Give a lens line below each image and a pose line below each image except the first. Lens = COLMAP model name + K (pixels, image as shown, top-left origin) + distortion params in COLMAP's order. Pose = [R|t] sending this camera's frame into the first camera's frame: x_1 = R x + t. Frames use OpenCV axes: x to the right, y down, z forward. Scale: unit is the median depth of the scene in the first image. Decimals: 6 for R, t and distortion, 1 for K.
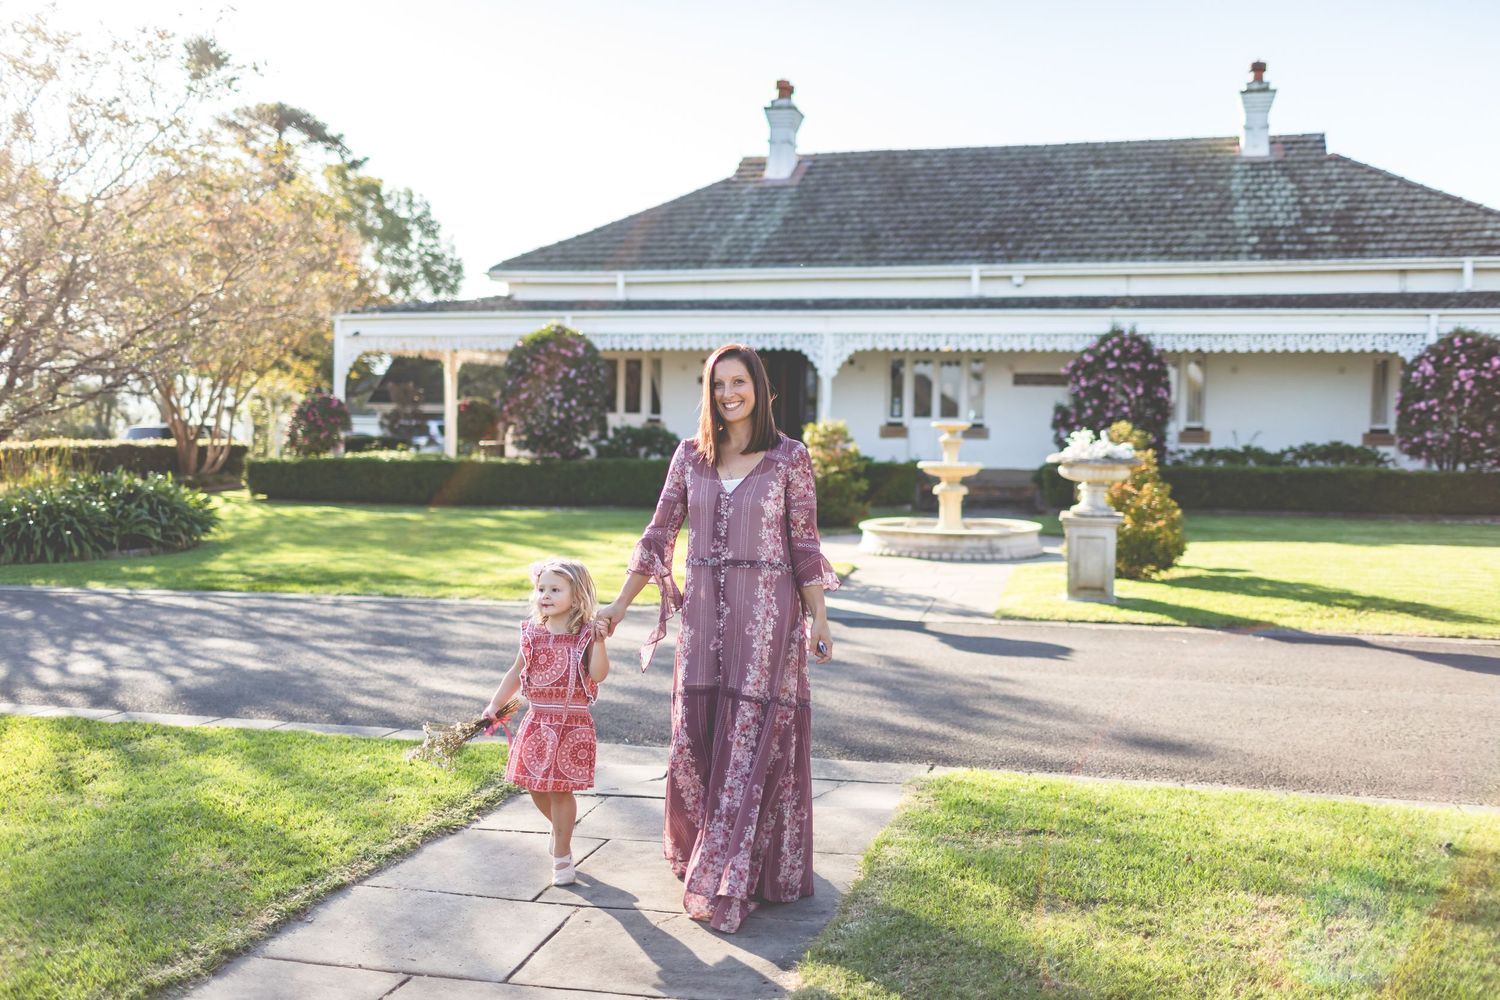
lens RADIAL K [[1479.7, 0, 744.4], [0, 1479.7, 490.1], [0, 0, 1]] dist [0.009378, 0.000000]
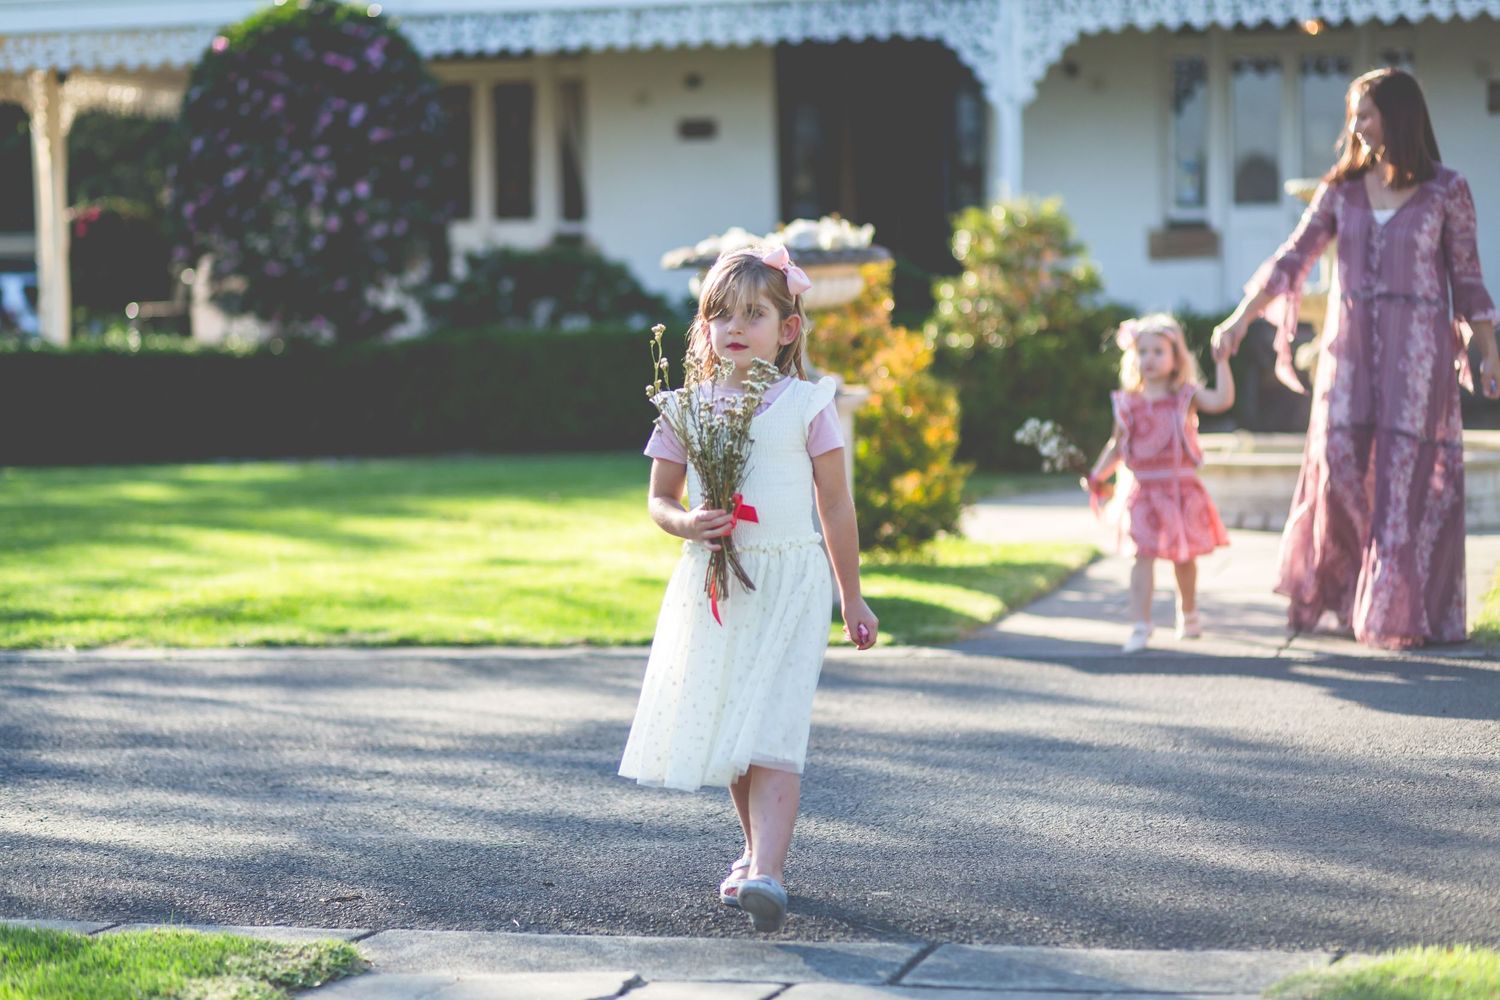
lens RADIAL K [[3709.1, 0, 751.7], [0, 3709.1, 504.9], [0, 0, 1]] dist [0.067301, 0.000000]
pose [[0.999449, -0.029899, -0.014396, -0.001079], [0.030016, 0.999517, 0.007994, 0.019122], [0.014150, -0.008422, 0.999864, 0.020455]]
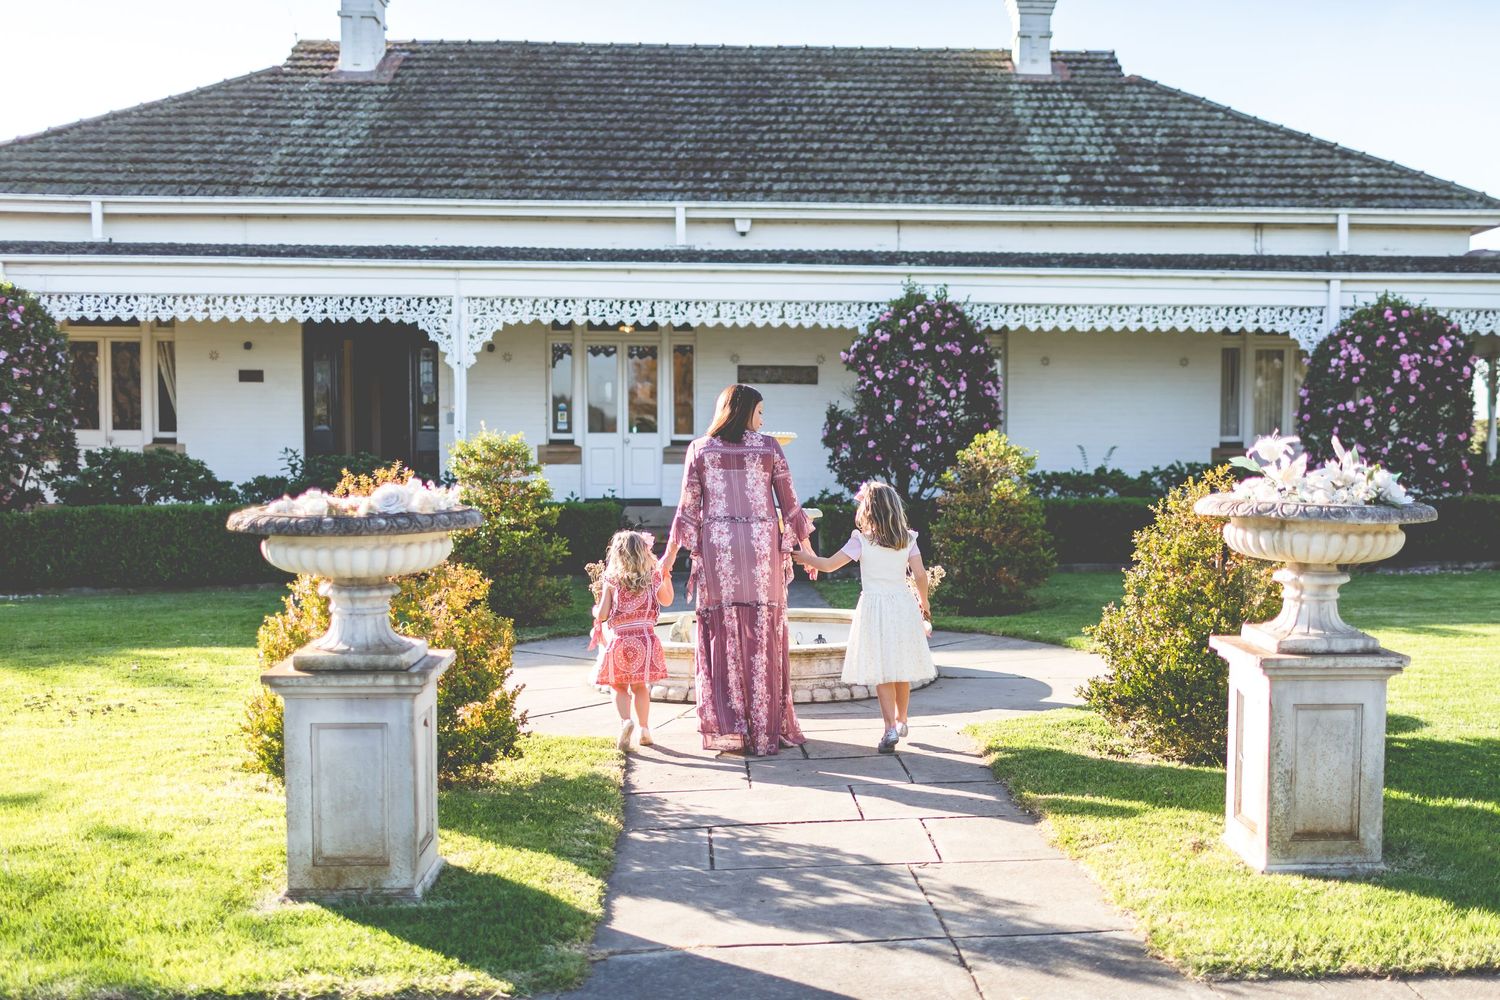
lens RADIAL K [[1479.7, 0, 797.8], [0, 1479.7, 548.5], [0, 0, 1]] dist [0.009378, 0.000000]
pose [[0.946399, -0.032459, 0.321365, -0.012447], [0.025478, 0.999340, 0.025906, -0.012684], [-0.321993, -0.016330, 0.946601, 0.360796]]
